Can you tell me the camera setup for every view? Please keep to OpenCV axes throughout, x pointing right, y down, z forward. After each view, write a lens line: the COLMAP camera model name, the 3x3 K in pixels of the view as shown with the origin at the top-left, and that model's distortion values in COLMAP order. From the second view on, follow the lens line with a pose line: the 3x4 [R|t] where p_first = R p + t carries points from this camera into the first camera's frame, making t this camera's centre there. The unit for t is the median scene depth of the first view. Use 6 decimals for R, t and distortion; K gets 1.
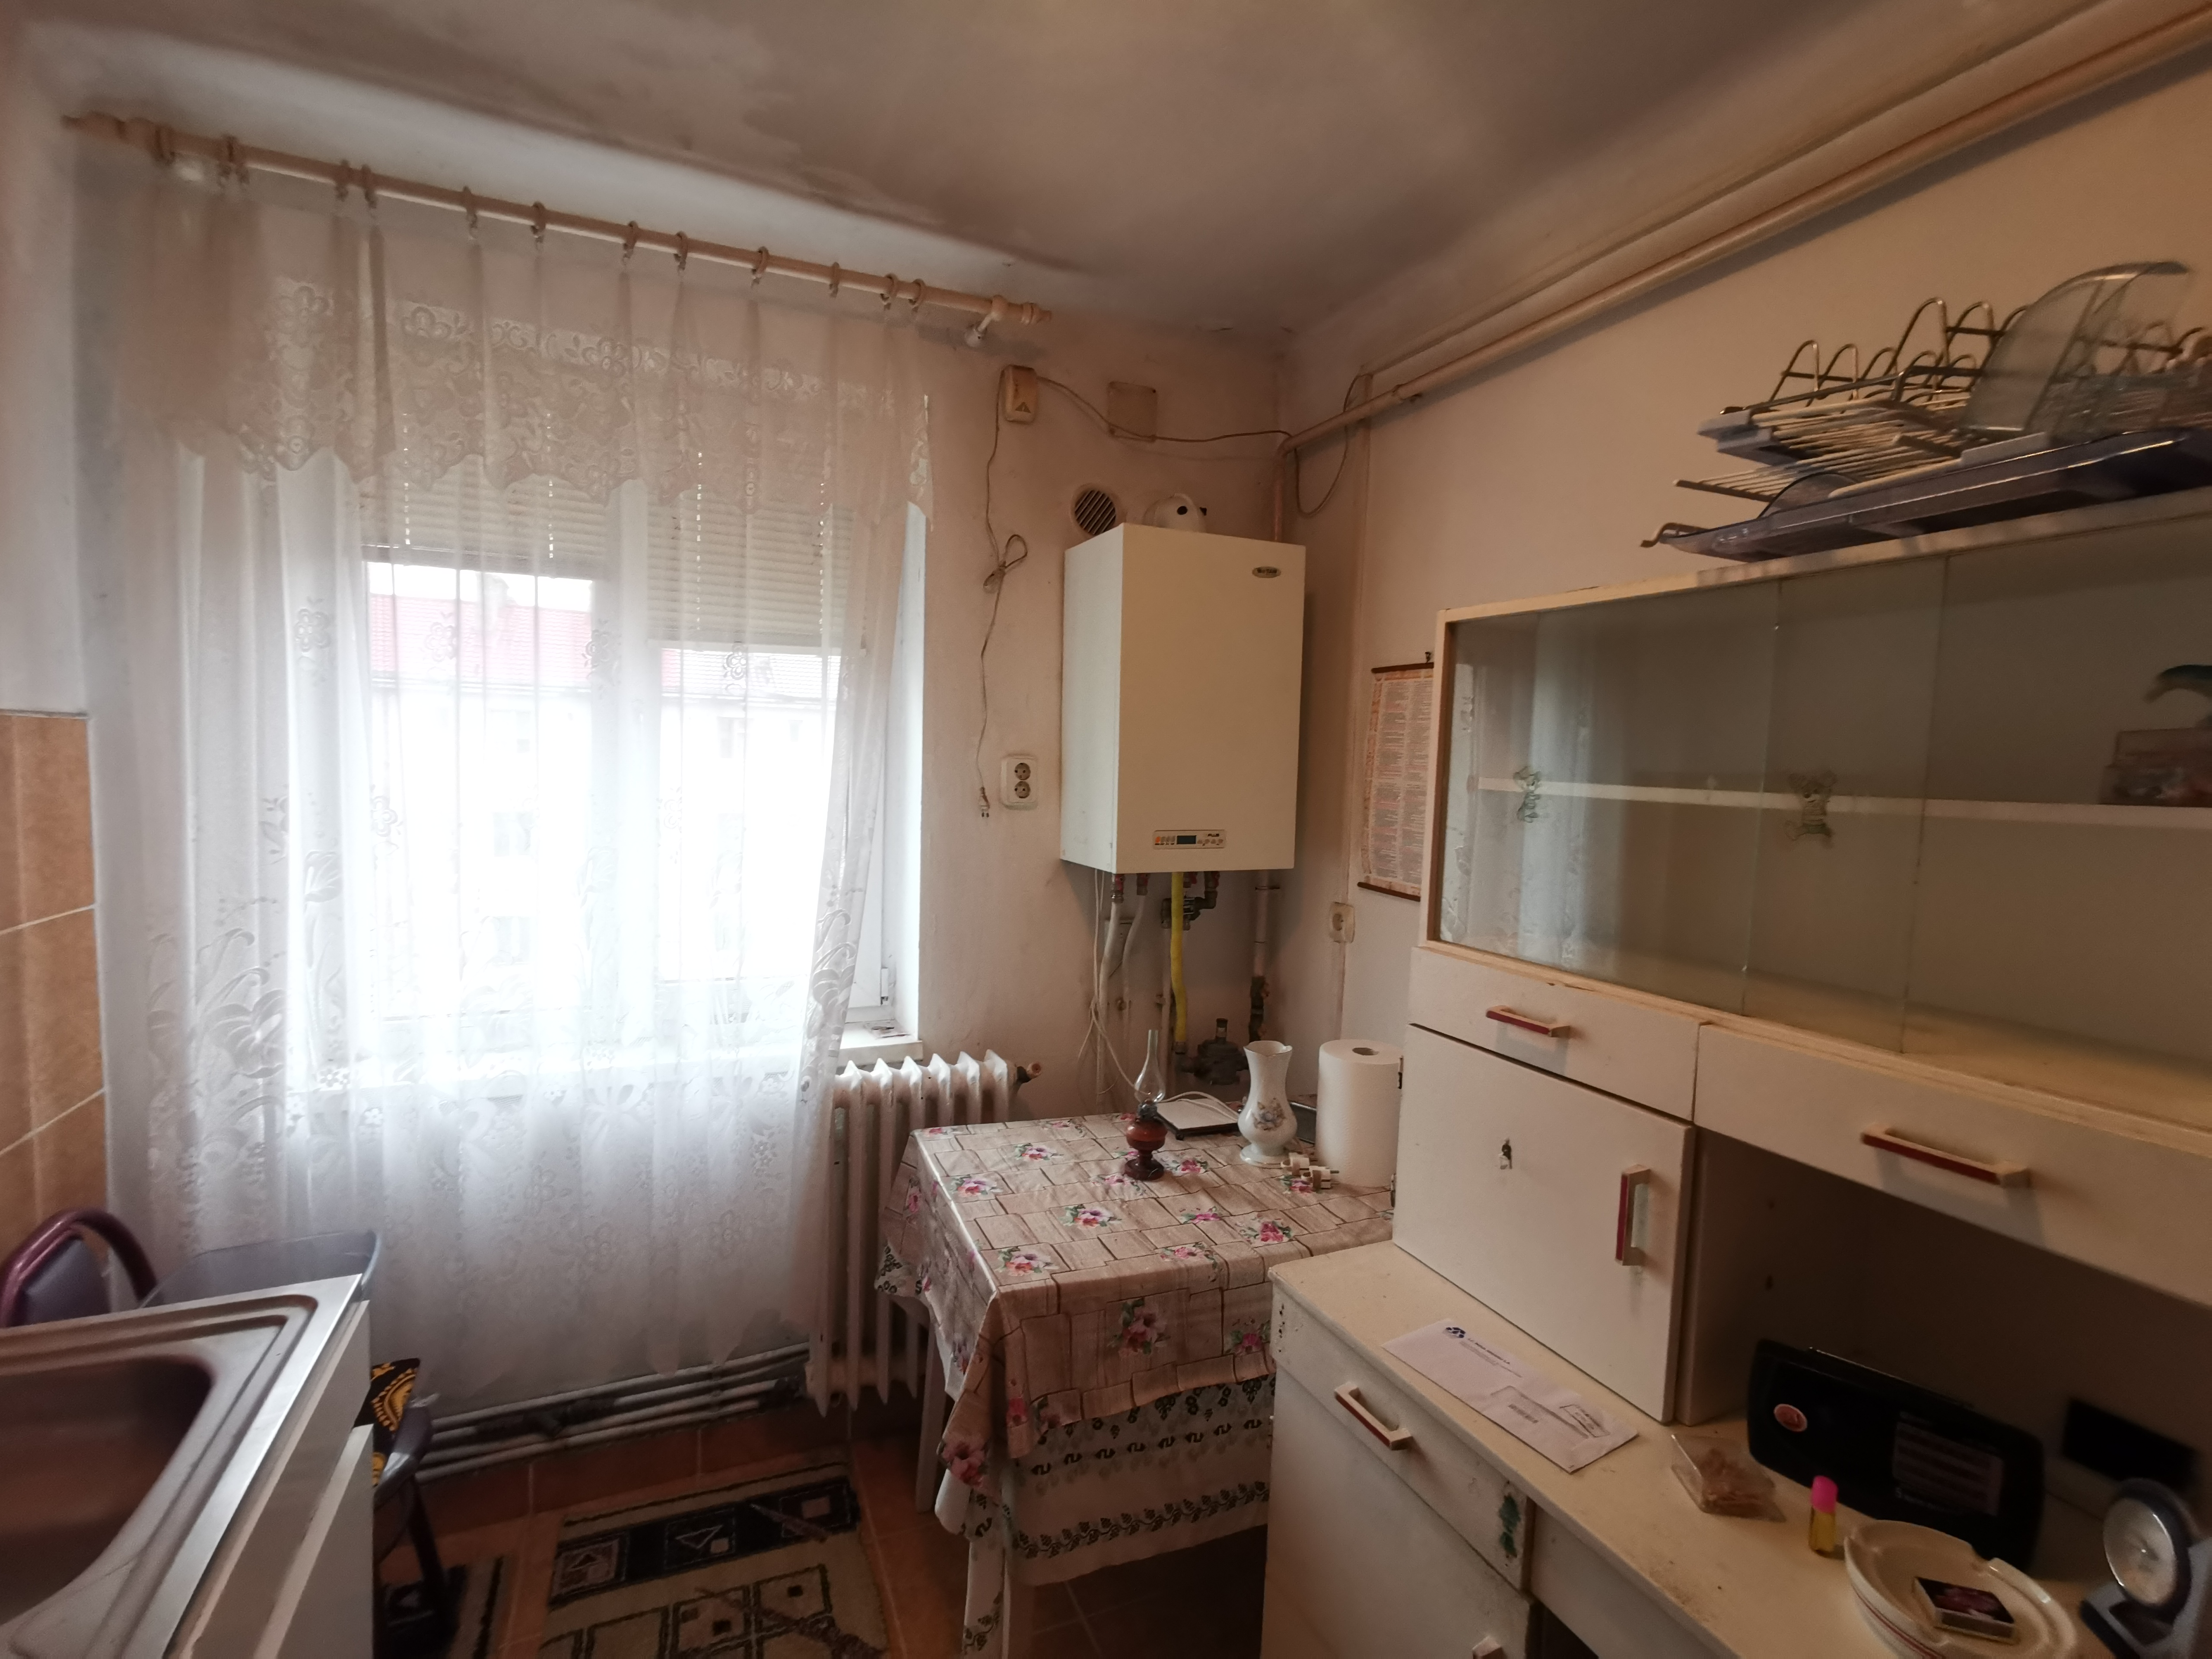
lens RADIAL K [[1024.4, 0, 1111.0], [0, 1024.4, 832.2], [0, 0, 1]] dist [-0.001069, 0.006171]
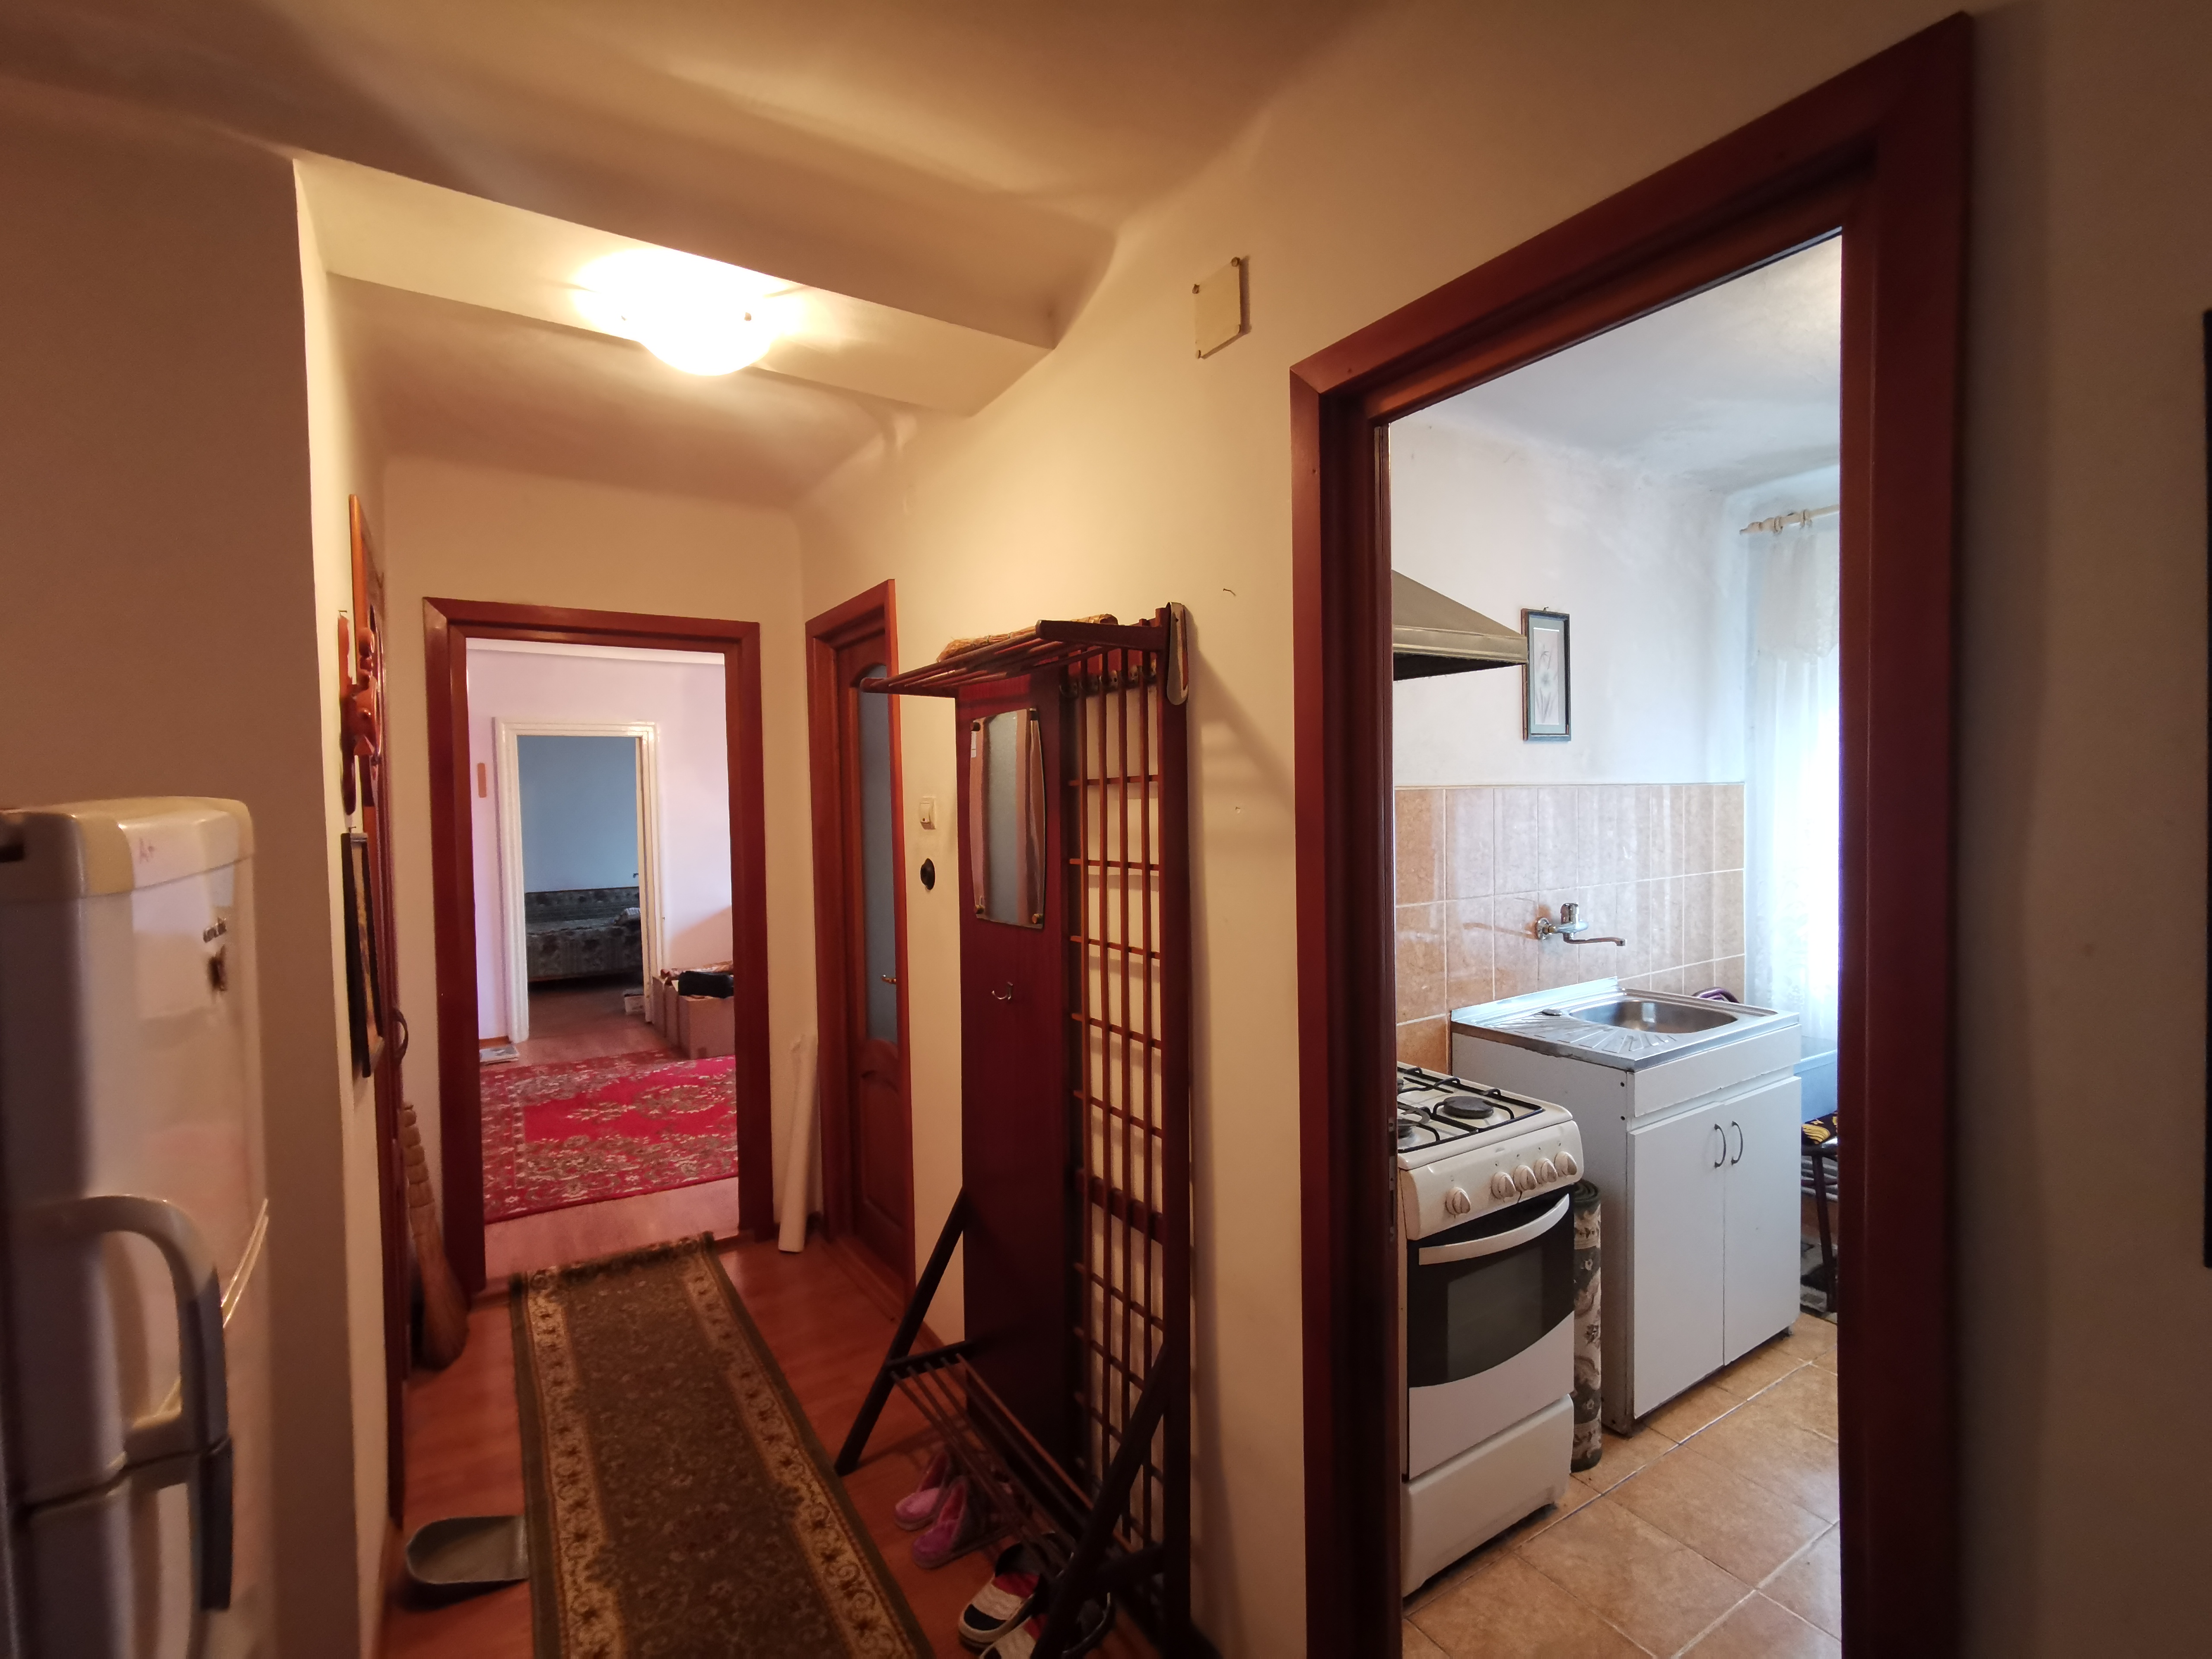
lens RADIAL K [[995.4, 0, 1100.3], [0, 995.4, 829.0], [0, 0, 1]] dist [-0.000577, 0.000170]
pose [[0.142848, -0.004887, -0.989733, 0.899303], [-0.048914, 0.998731, -0.011991, 0.077237], [0.988535, 0.050125, 0.142428, -0.647780]]
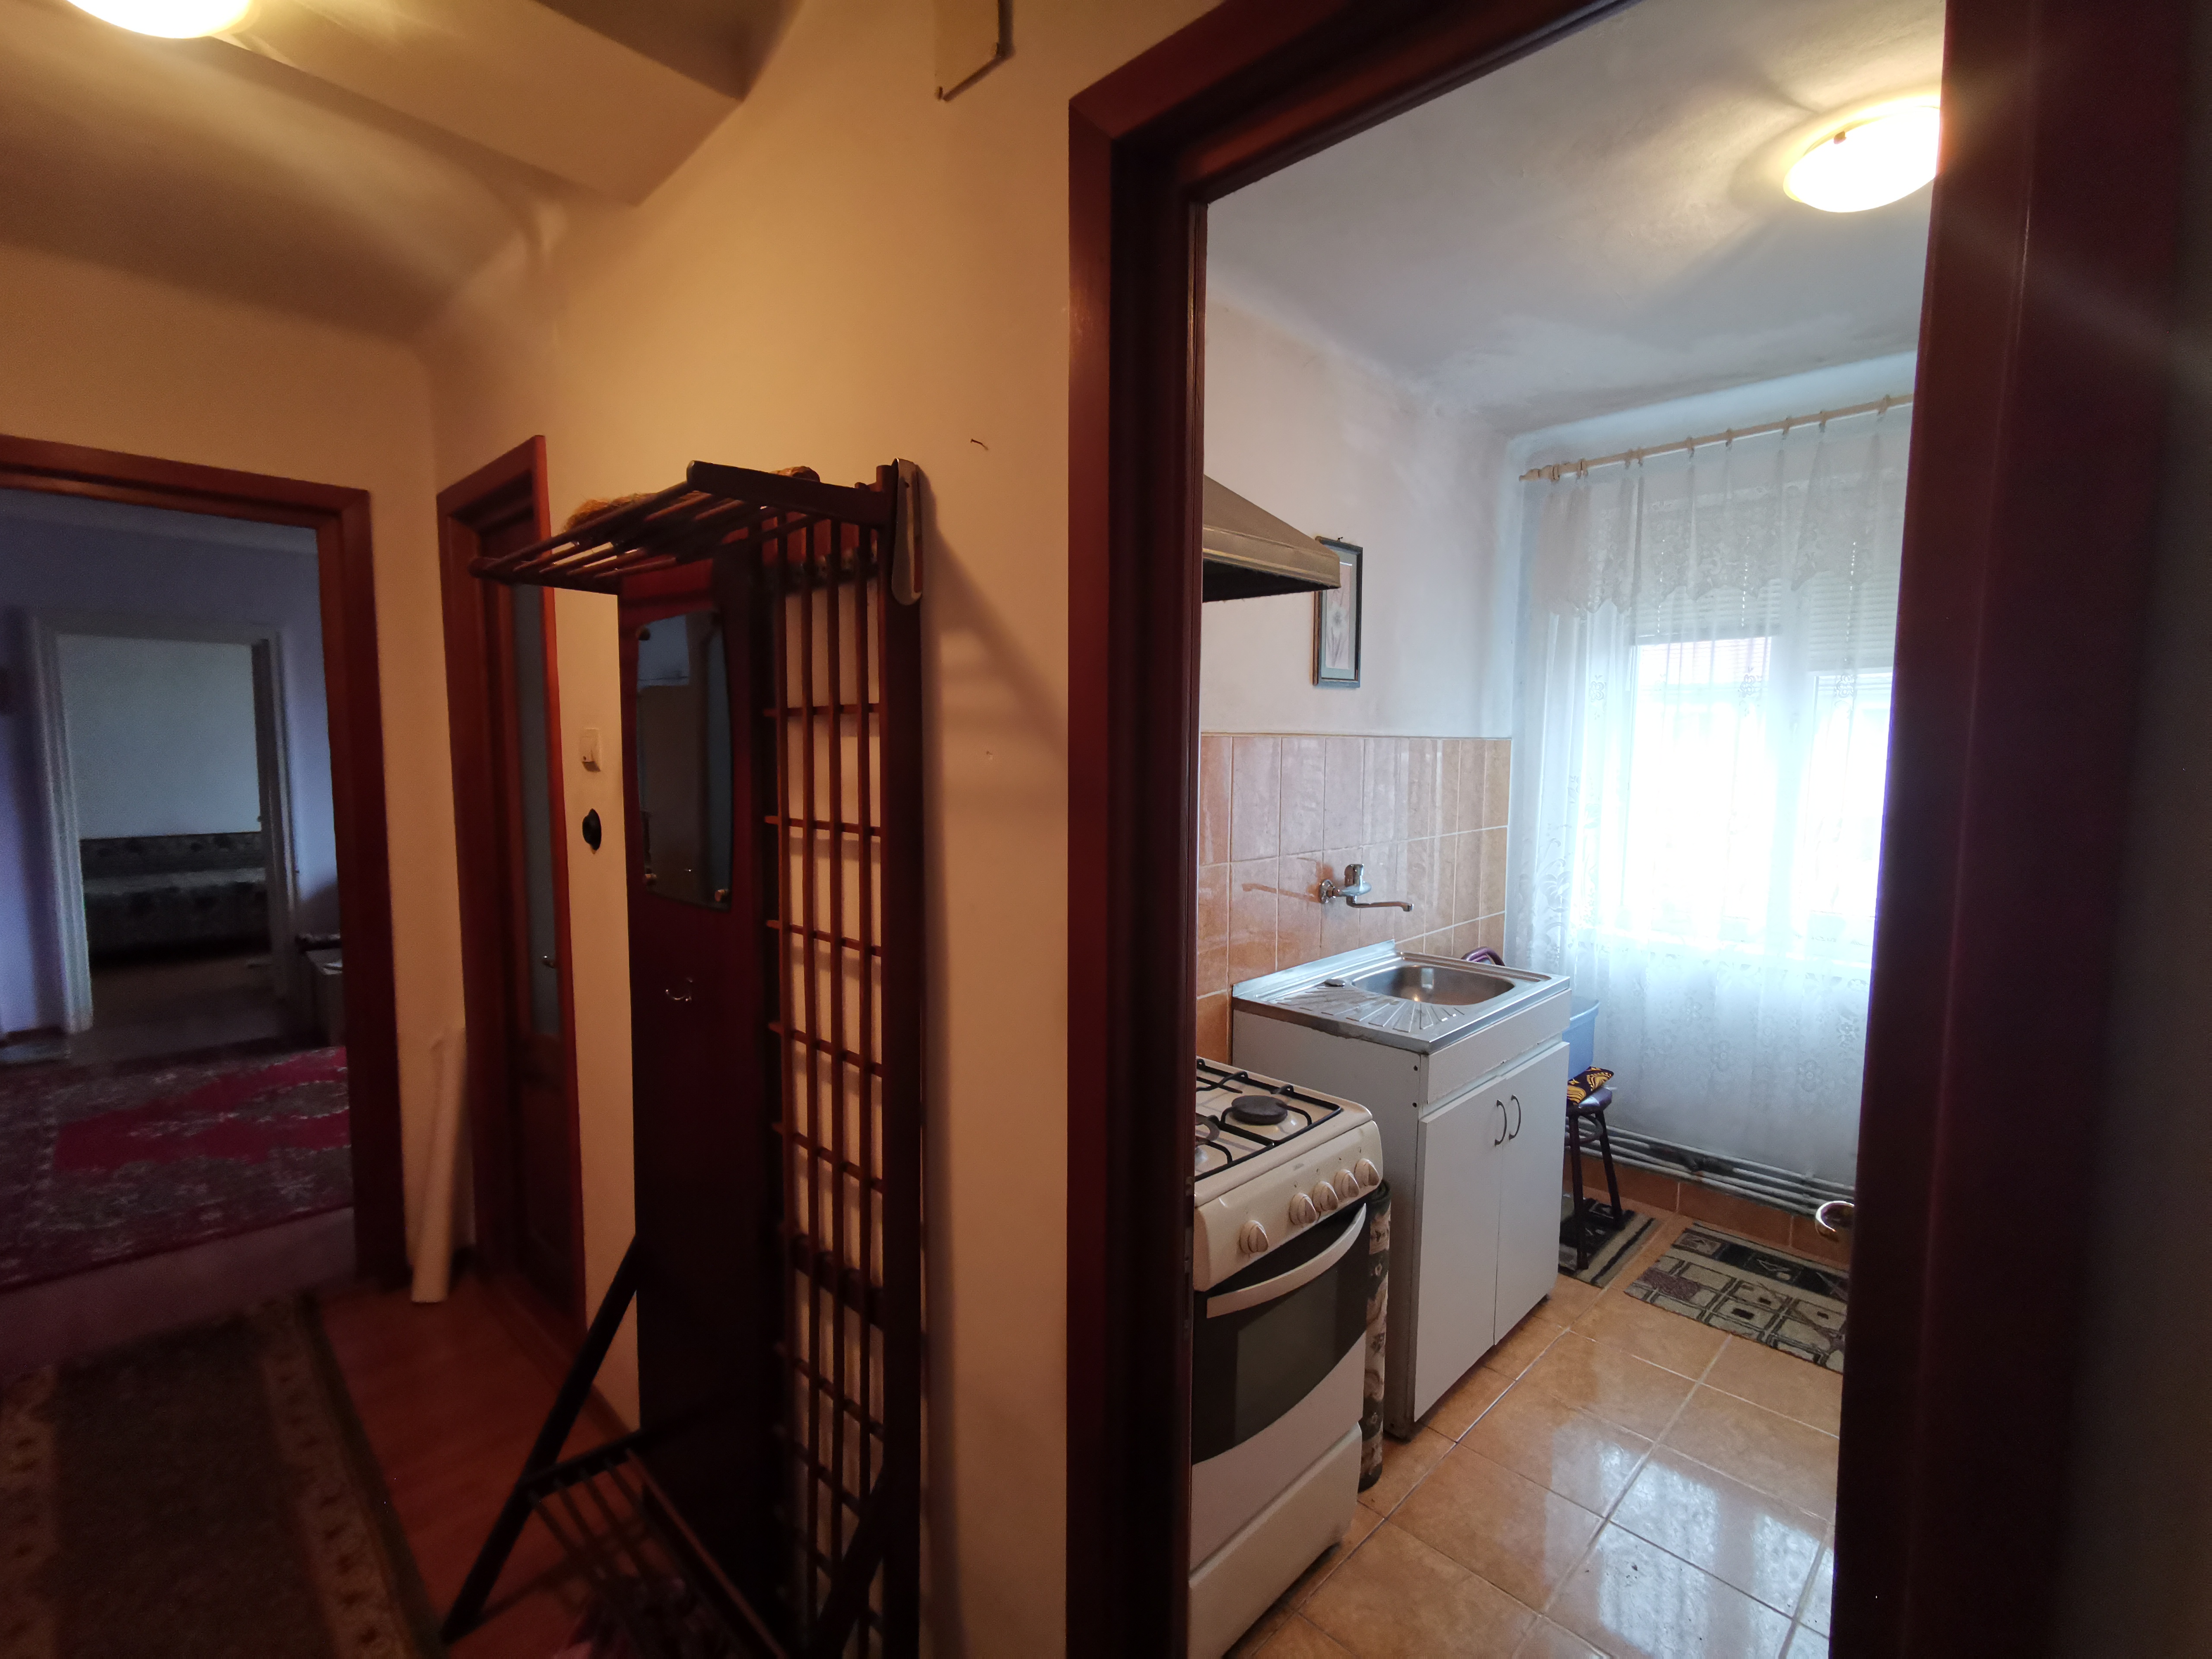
lens RADIAL K [[1024.4, 0, 1111.0], [0, 1024.4, 832.2], [0, 0, 1]] dist [-0.001069, 0.006171]
pose [[0.374837, 0.052323, -0.925613, 0.686566], [-0.062341, 0.997569, 0.031145, 0.068050], [0.924992, 0.046029, 0.377187, -0.576392]]
